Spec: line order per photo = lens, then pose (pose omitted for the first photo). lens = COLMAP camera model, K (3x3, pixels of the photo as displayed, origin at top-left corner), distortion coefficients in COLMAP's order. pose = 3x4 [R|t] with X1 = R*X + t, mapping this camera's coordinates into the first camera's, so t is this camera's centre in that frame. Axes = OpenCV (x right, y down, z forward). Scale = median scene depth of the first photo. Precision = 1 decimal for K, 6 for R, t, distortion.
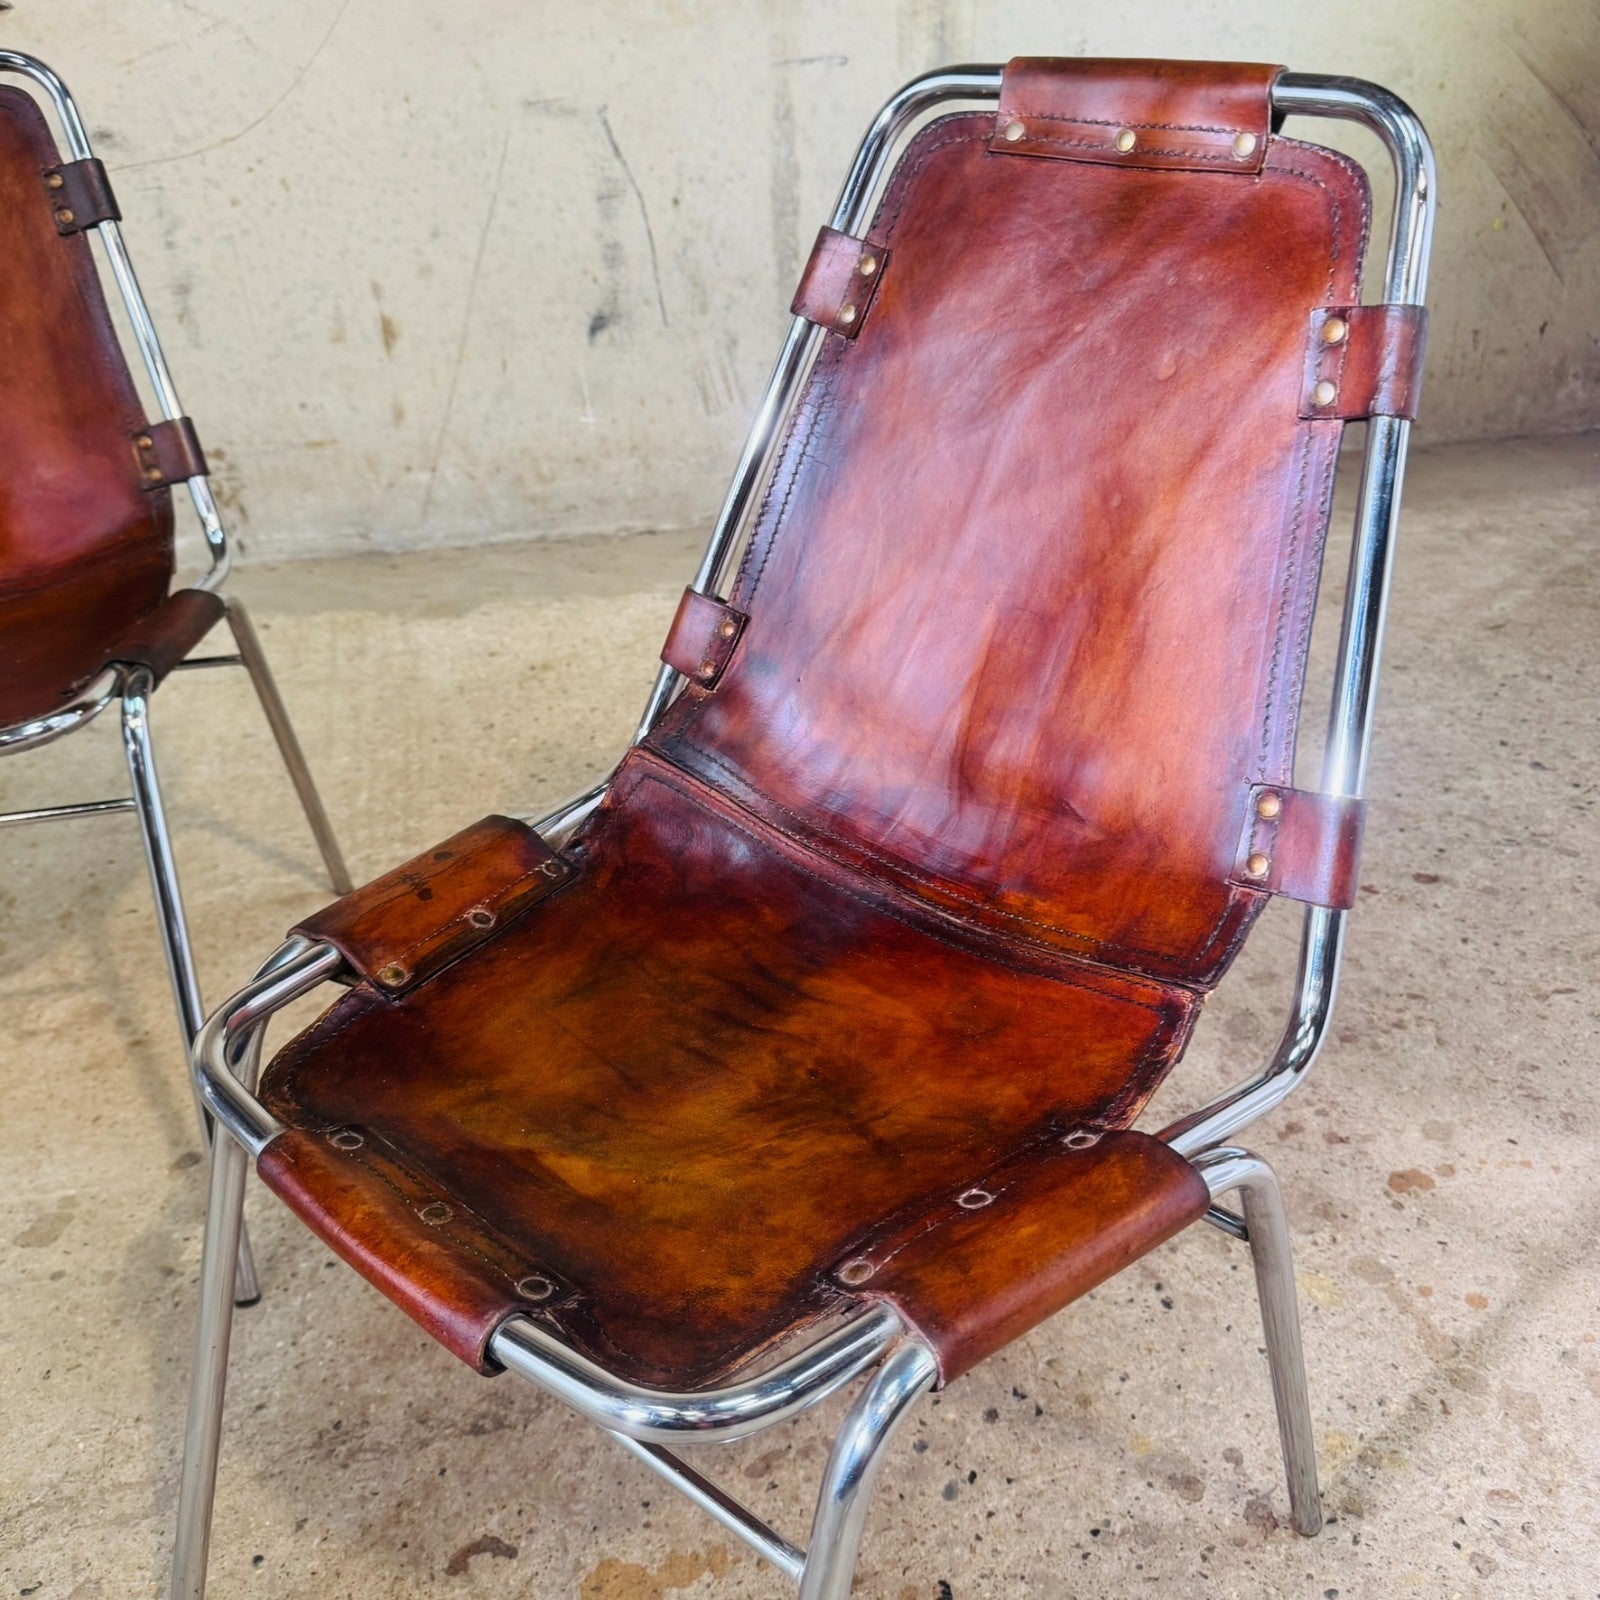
lens RADIAL K [[1518.5, 0, 812.2], [0, 1518.5, 811.3], [0, 0, 1]] dist [0.001205, -0.021967]
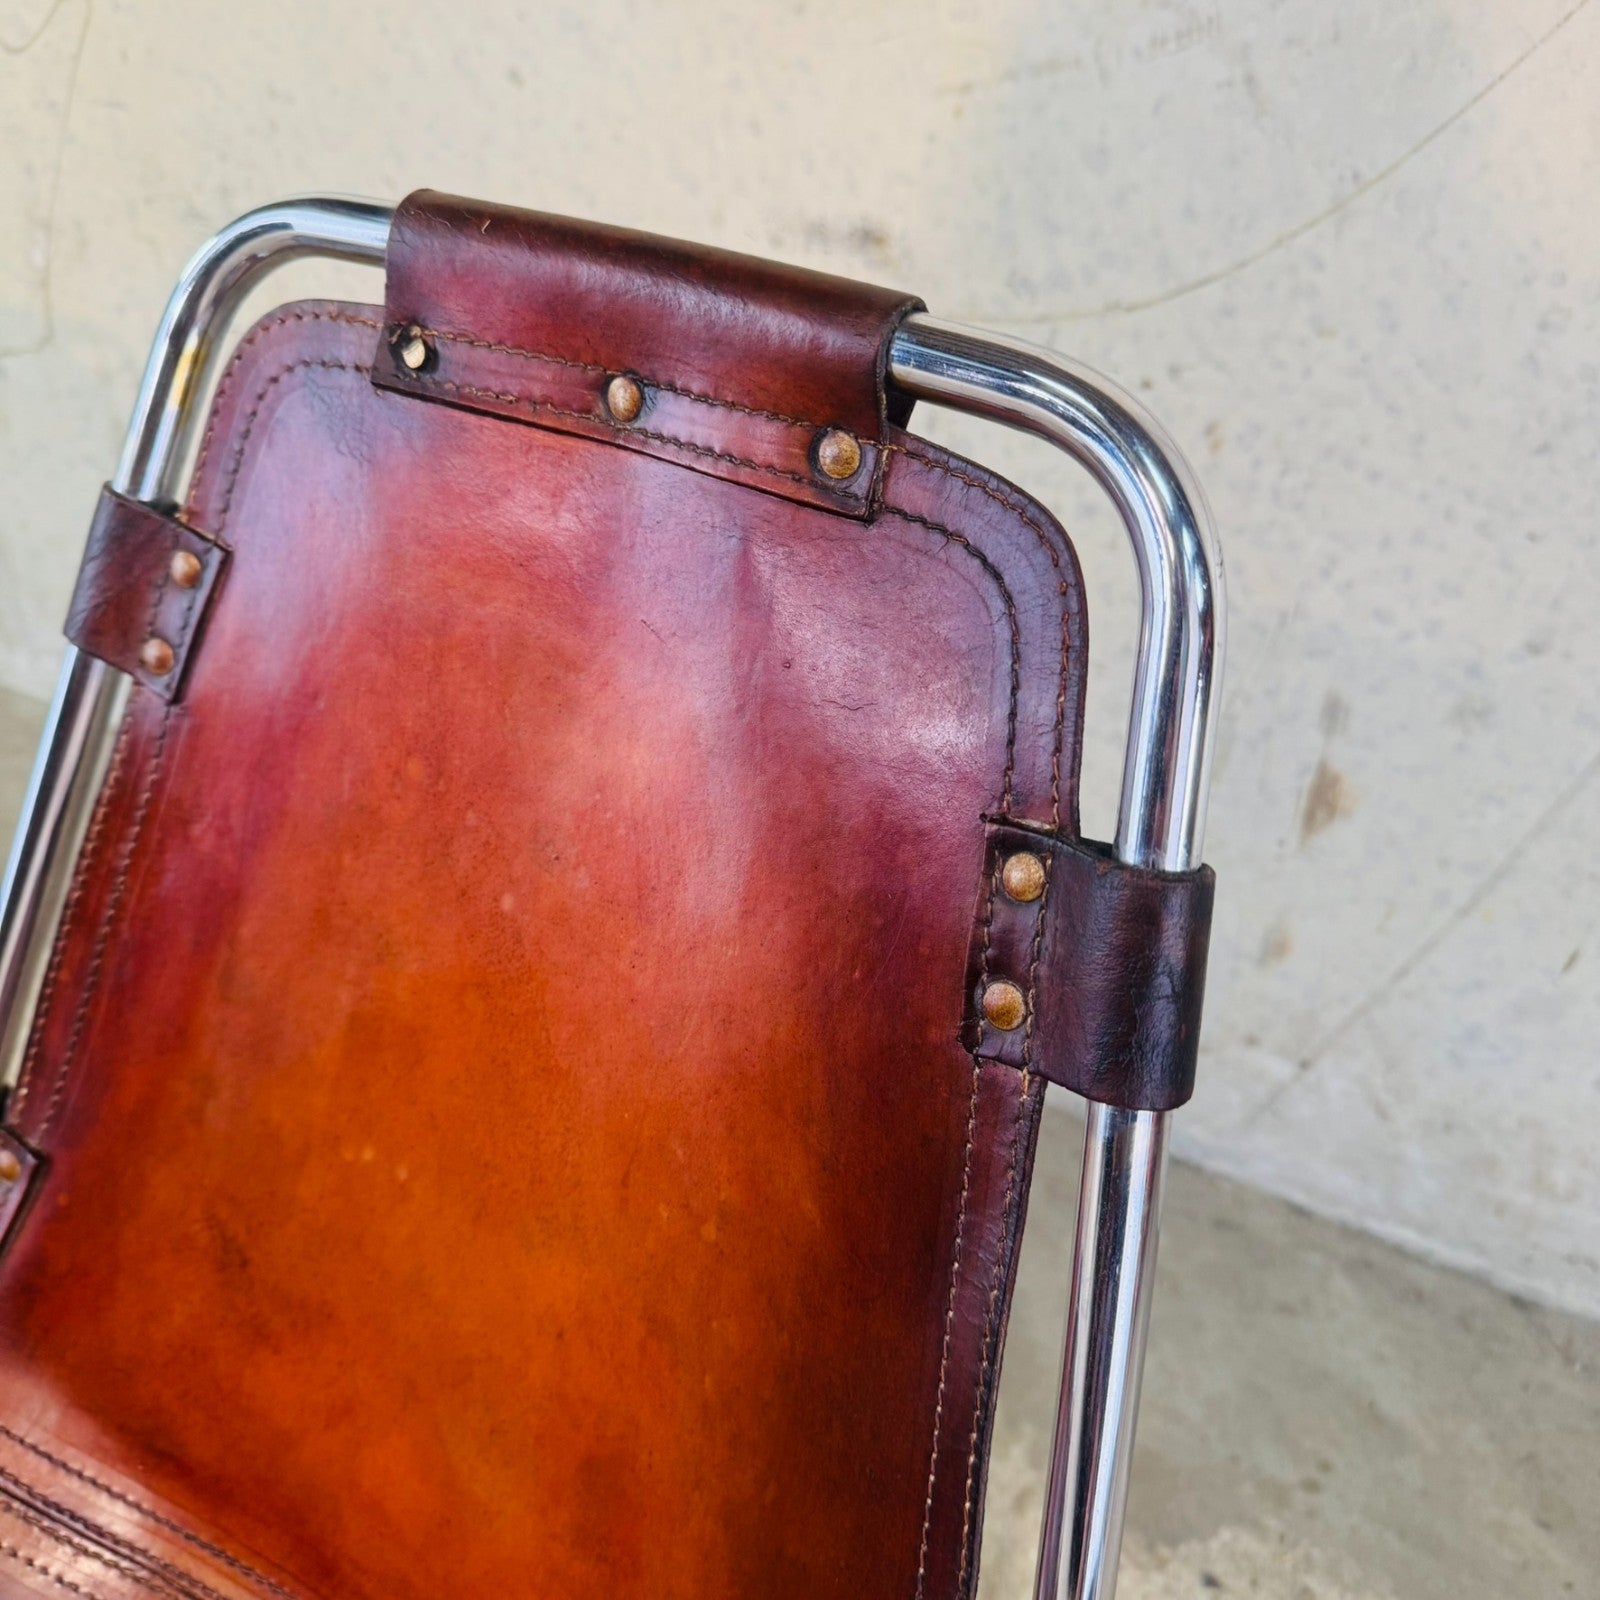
lens RADIAL K [[1545.7, 0, 800.0], [0, 1545.7, 800.0], [0, 0, 1]] dist [0.071161, -0.193505]
pose [[0.746398, 0.416465, -0.519083, -0.311510], [-0.369643, 0.908046, 0.197018, -0.652898], [0.553402, 0.044821, 0.831707, 1.068405]]
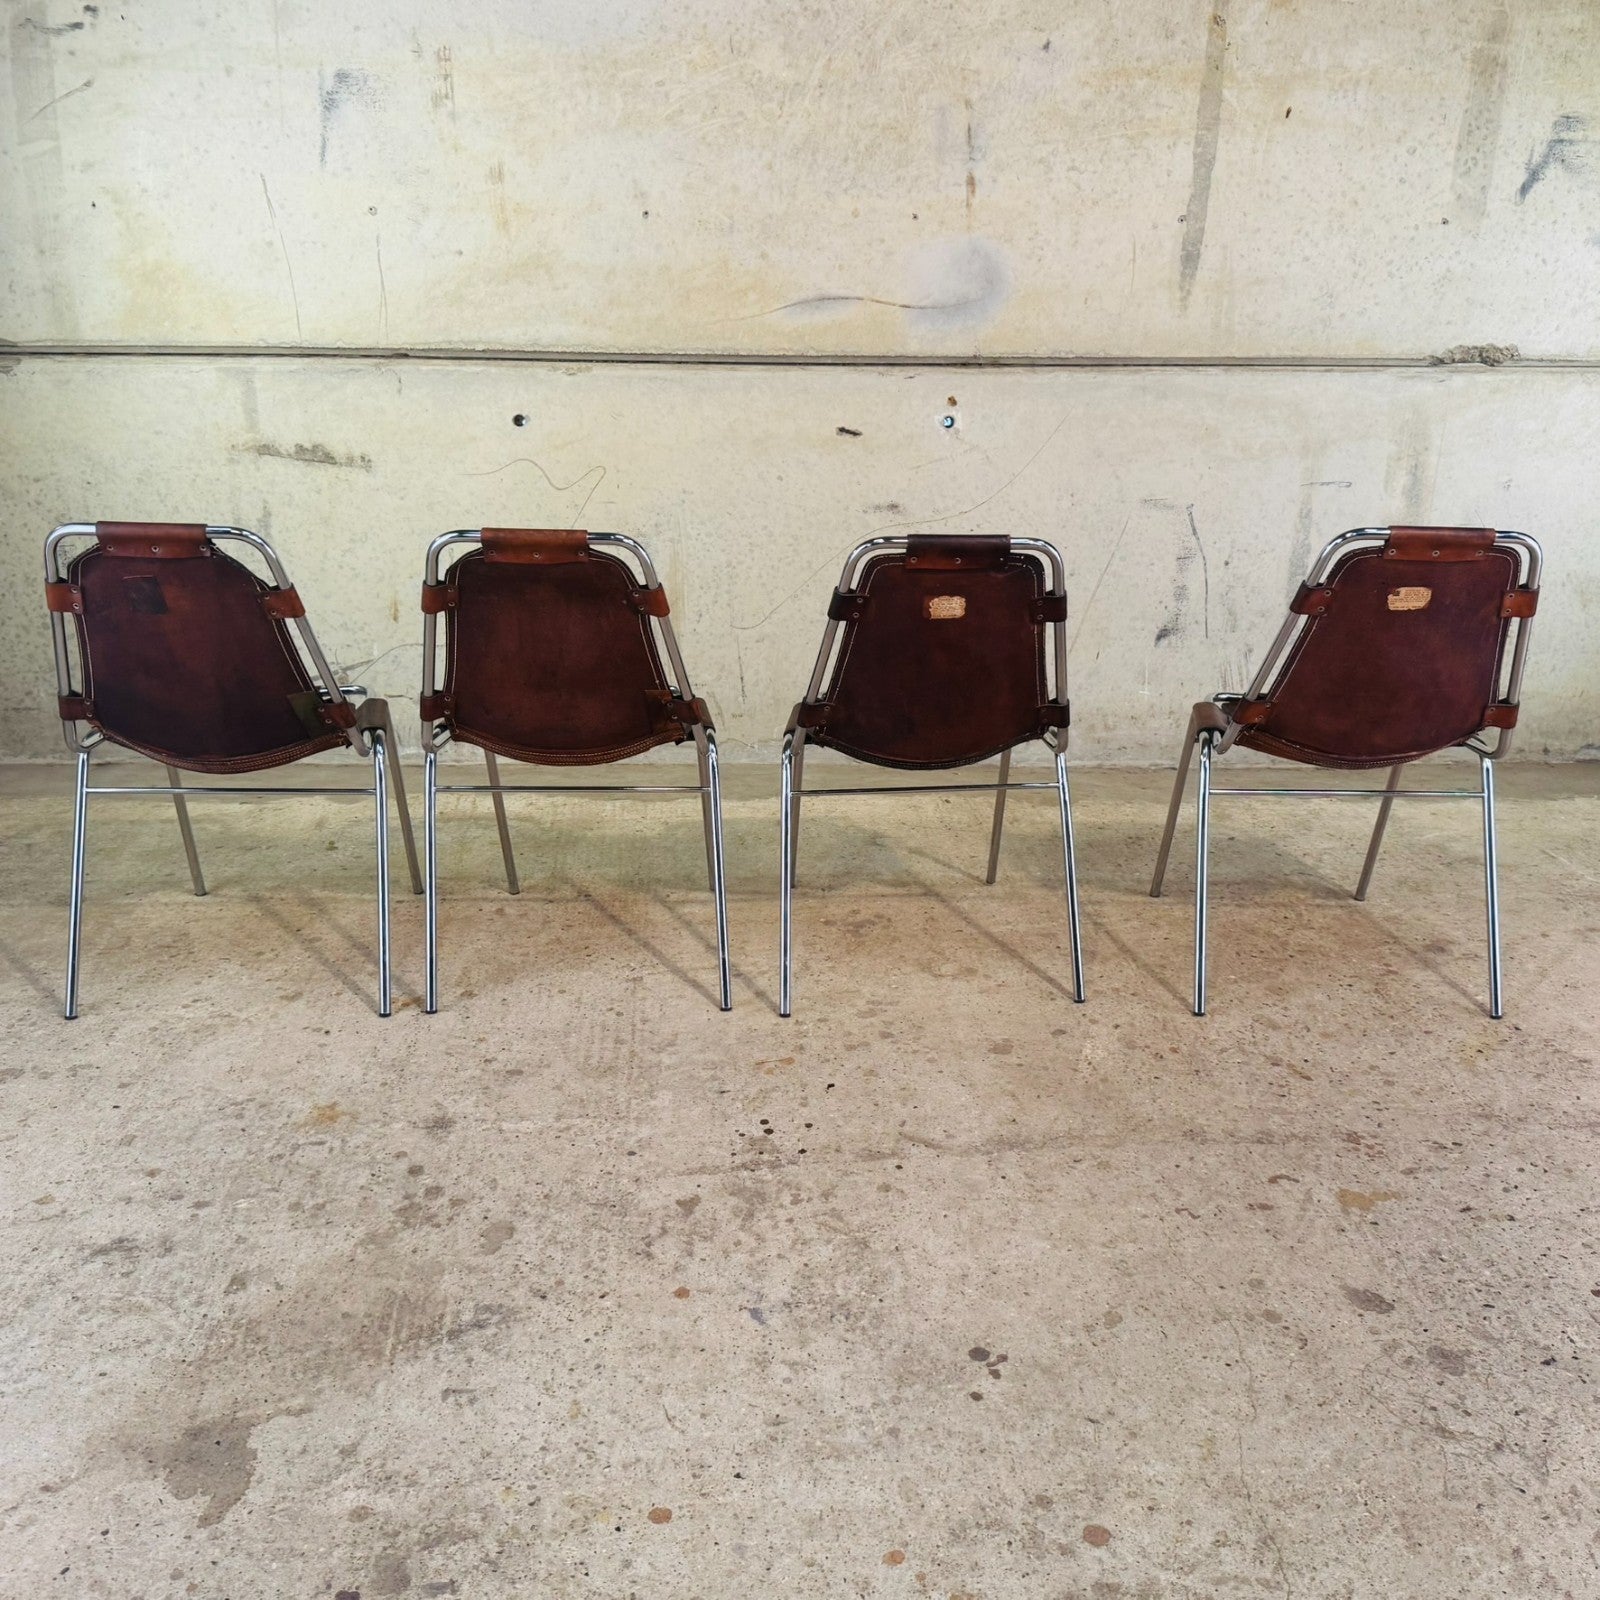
lens RADIAL K [[1520.5, 0, 820.7], [0, 1520.5, 808.1], [0, 0, 1]] dist [0.136700, -0.280441]
pose [[0.983326, 0.092945, -0.156302, -0.433020], [-0.121318, 0.975580, -0.183101, 0.345064], [0.135467, 0.199011, 0.970589, -1.014043]]
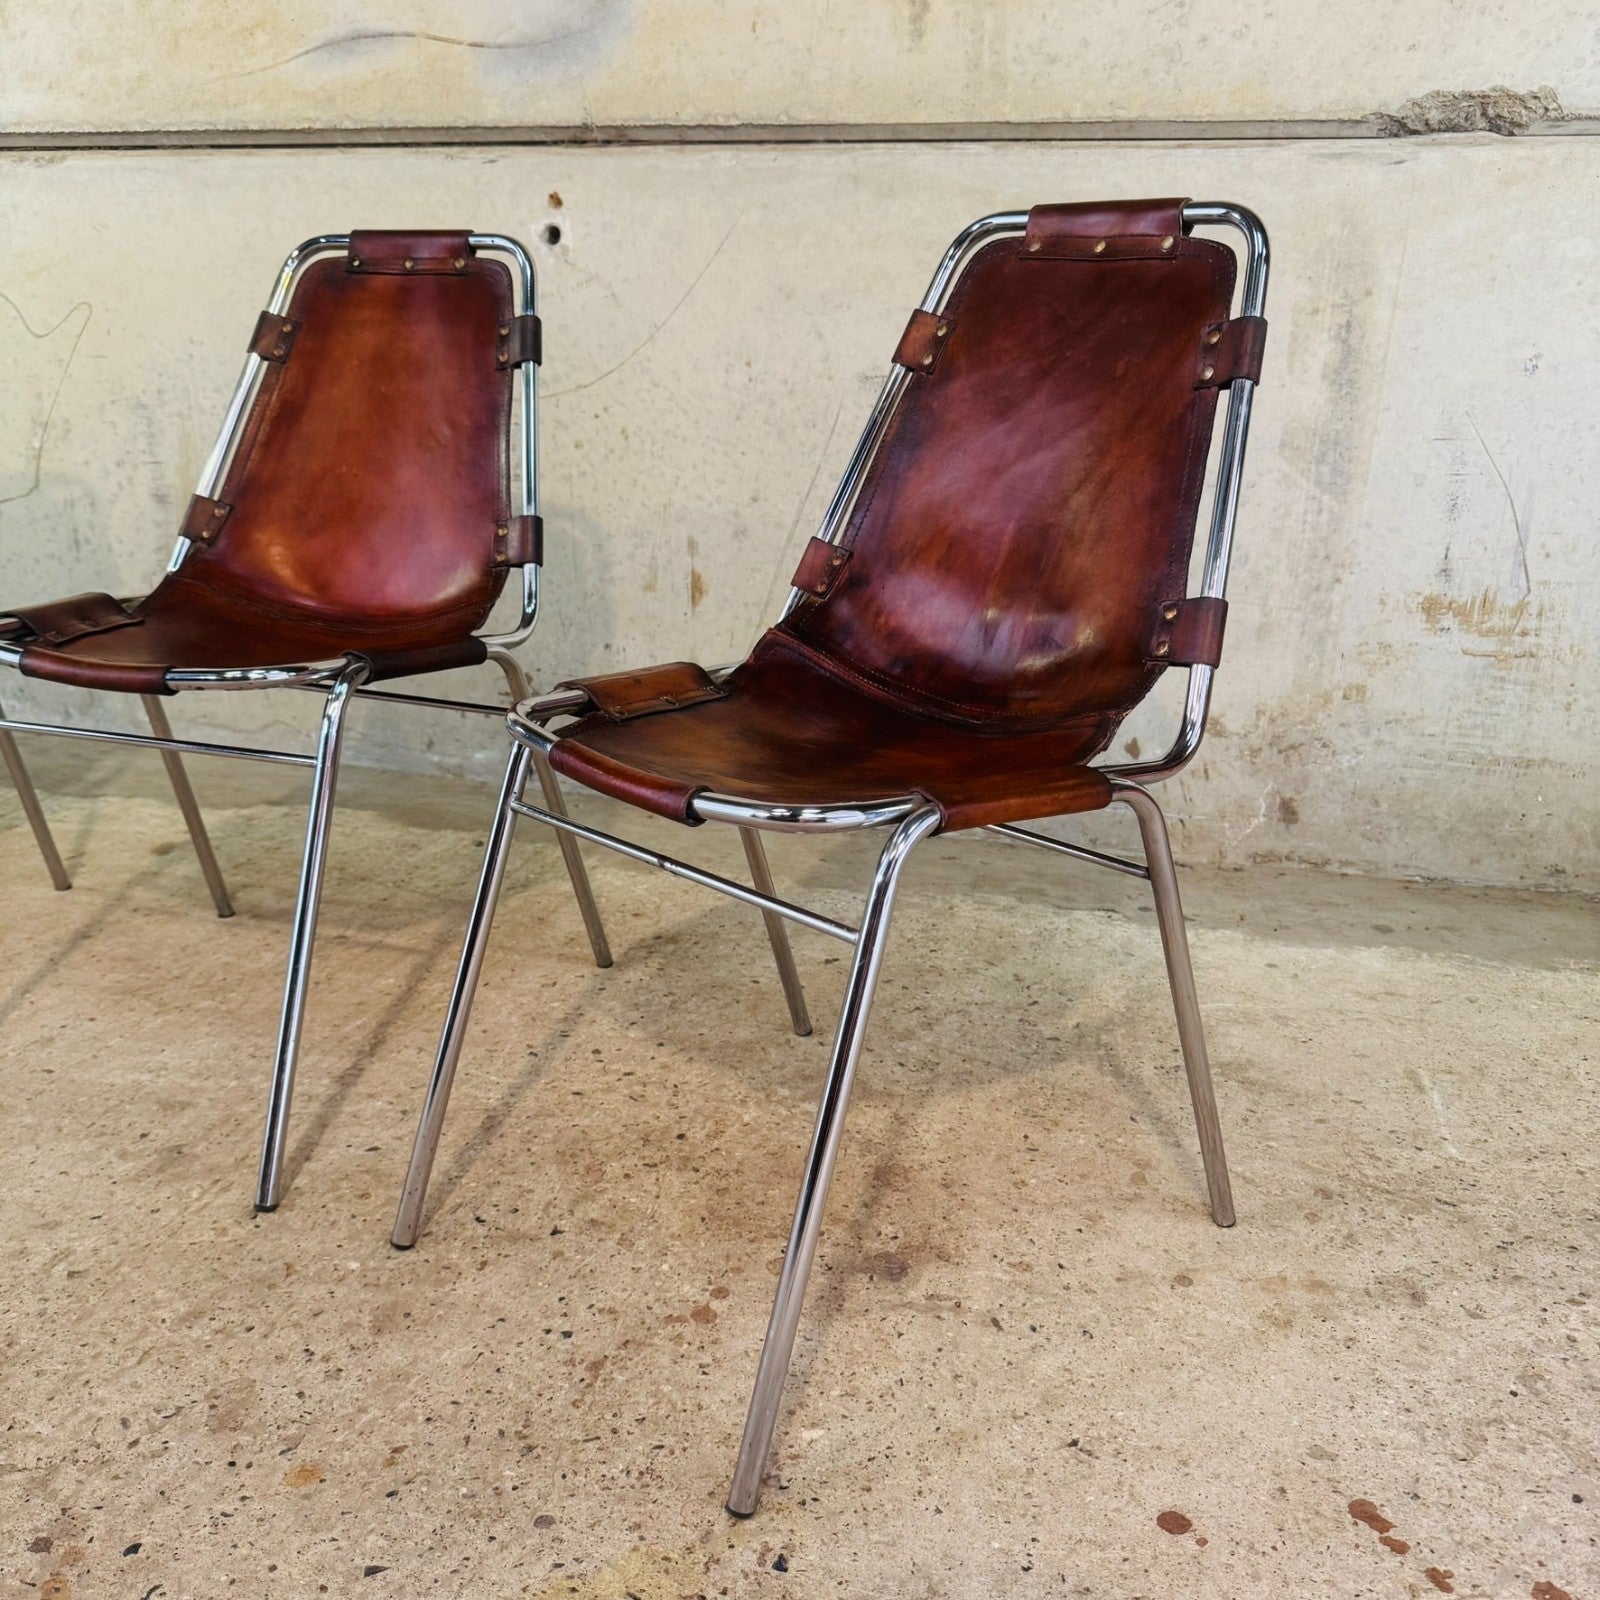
lens RADIAL K [[1492.7, 0, 812.2], [0, 1492.7, 814.8], [0, 0, 1]] dist [0.119492, -0.243369]
pose [[0.883661, 0.187071, -0.429124, 0.434520], [-0.275163, 0.949171, -0.152841, -0.091461], [0.378720, 0.253139, 0.890220, 0.382386]]
